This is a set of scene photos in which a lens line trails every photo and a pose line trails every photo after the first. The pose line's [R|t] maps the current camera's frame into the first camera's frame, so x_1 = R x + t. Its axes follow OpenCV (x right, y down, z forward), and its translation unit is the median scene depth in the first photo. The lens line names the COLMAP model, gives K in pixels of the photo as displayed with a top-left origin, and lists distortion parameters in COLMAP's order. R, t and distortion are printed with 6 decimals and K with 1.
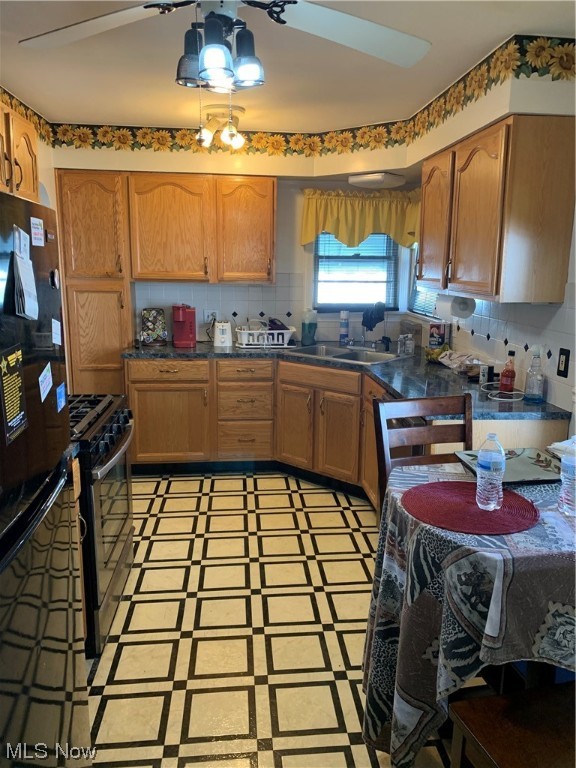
lens RADIAL K [[594.4, 0, 291.3], [0, 594.4, 379.2], [0, 0, 1]] dist [0.048886, -0.071067]
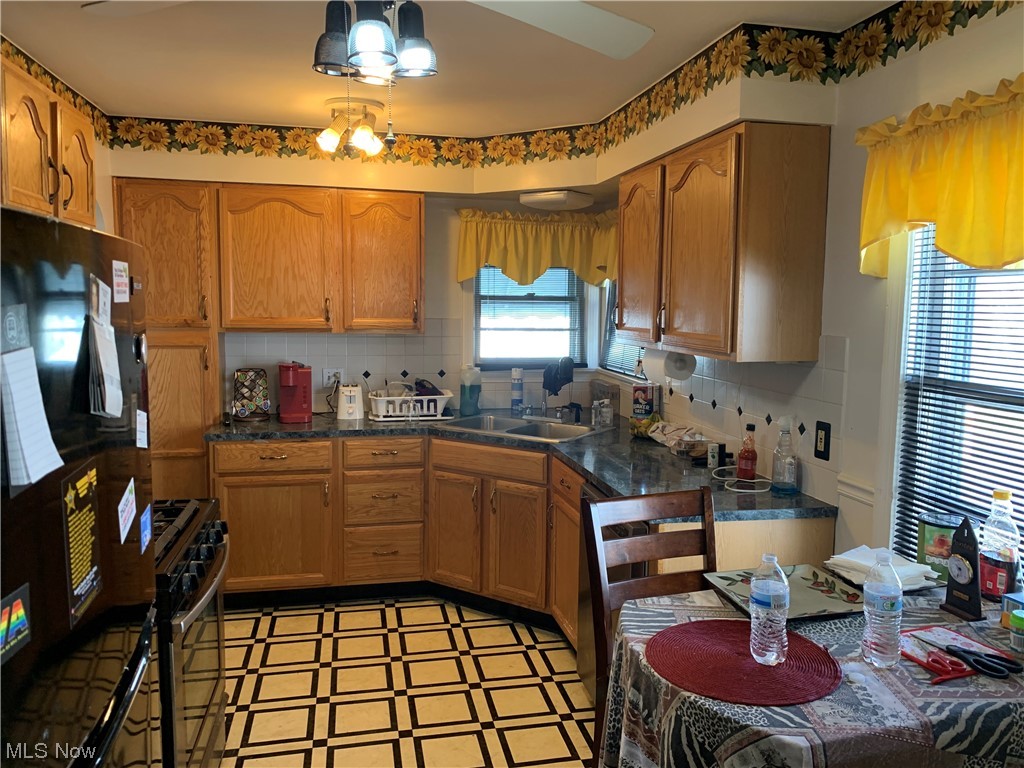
lens RADIAL K [[792.5, 0, 515.7], [0, 792.5, 377.1], [0, 0, 1]] dist [0.048886, -0.071067]
pose [[0.993777, -0.011602, 0.110780, -0.029608], [0.022105, 0.995322, -0.094053, -0.015900], [-0.109170, 0.095916, 0.989385, 0.030917]]
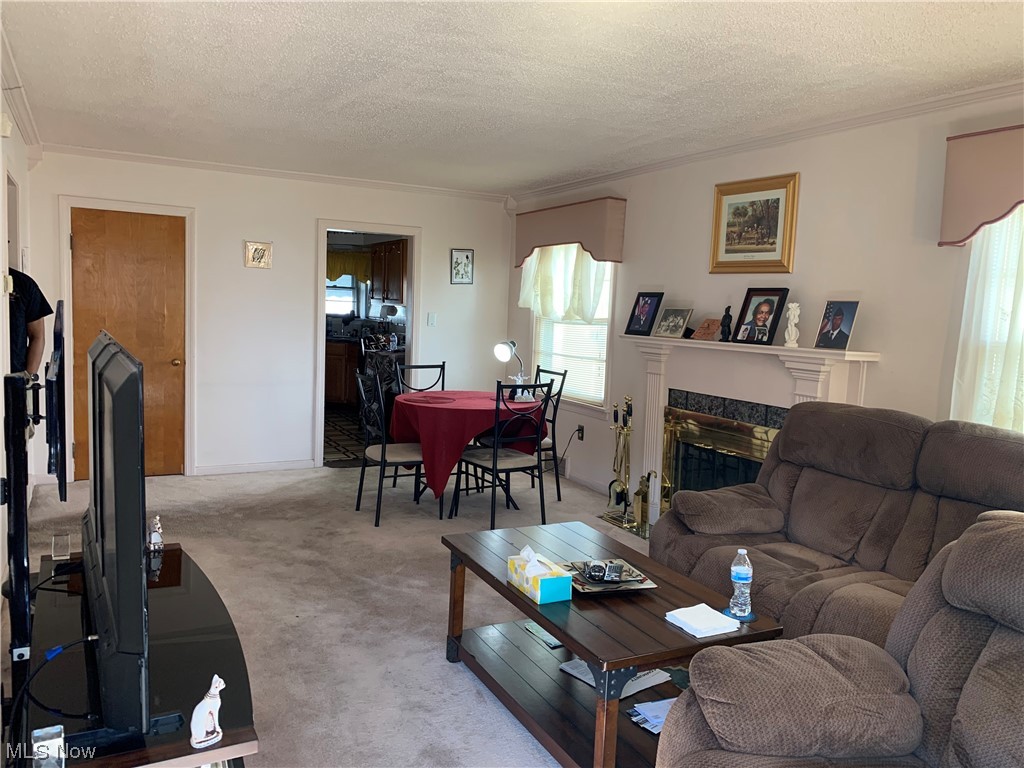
lens RADIAL K [[792.5, 0, 509.3], [0, 792.5, 376.9], [0, 0, 1]] dist [0.048886, -0.071067]
pose [[0.924106, -0.004936, 0.382104, -0.444708], [0.039102, 0.995889, -0.081703, 0.384129], [-0.380130, 0.090443, 0.920500, -1.883250]]
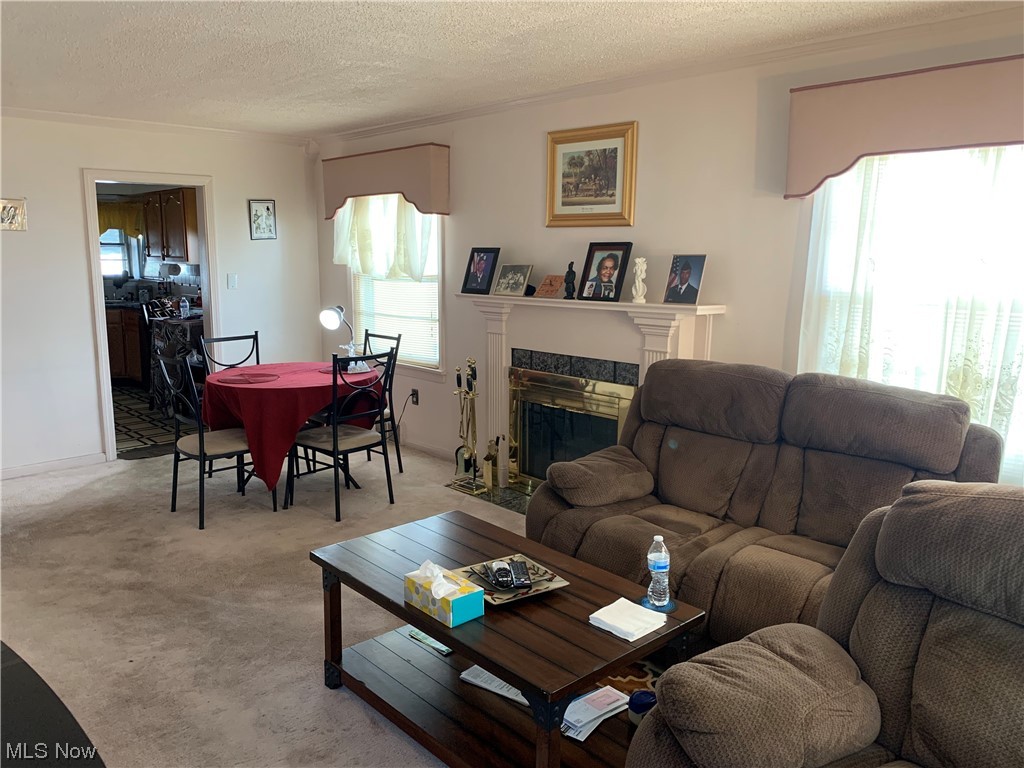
lens RADIAL K [[792.5, 0, 520.6], [0, 792.5, 388.0], [0, 0, 1]] dist [0.048886, -0.071067]
pose [[0.785422, -0.106404, 0.609746, -0.467311], [0.116313, 0.992936, 0.023449, 0.338594], [-0.607934, 0.052504, 0.792250, -1.774379]]
